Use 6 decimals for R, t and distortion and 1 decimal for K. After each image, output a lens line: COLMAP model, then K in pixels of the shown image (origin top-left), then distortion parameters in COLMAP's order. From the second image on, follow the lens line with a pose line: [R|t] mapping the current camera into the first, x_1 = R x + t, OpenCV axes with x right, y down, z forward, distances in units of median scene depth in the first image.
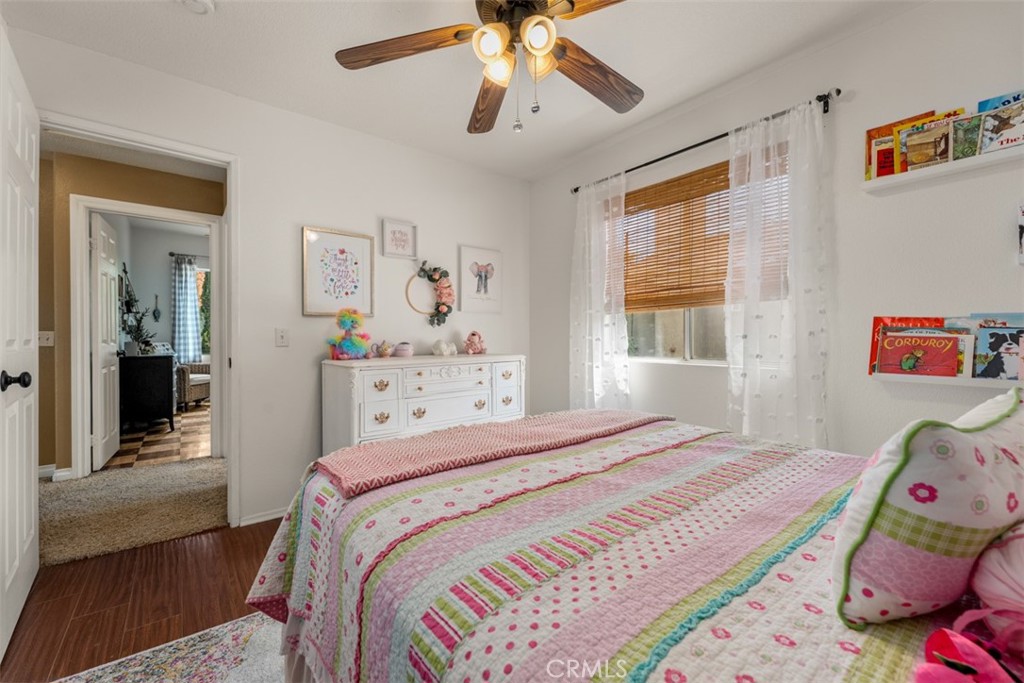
lens RADIAL K [[415.5, 0, 514.5], [0, 415.5, 339.9], [0, 0, 1]] dist [-0.003216, -0.000416]
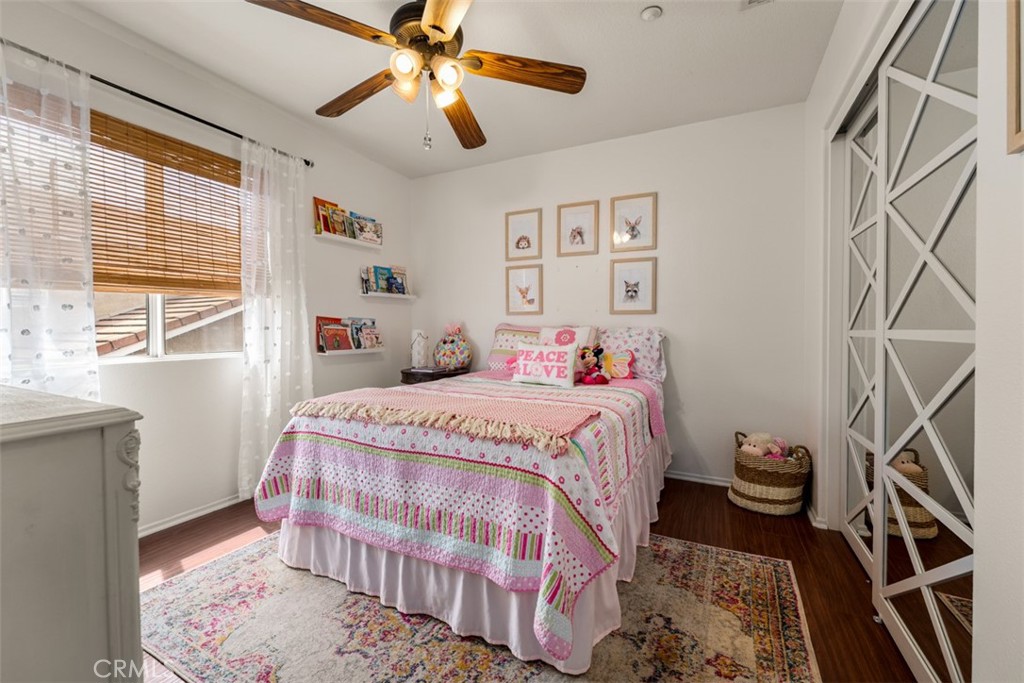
lens RADIAL K [[415.5, 0, 507.0], [0, 415.5, 336.2], [0, 0, 1]] dist [-0.003216, -0.000416]
pose [[-0.410900, -0.017628, 0.911510, -0.919131], [0.001091, 0.999803, 0.019828, -0.009035], [-0.911680, 0.009141, -0.410799, 1.018835]]
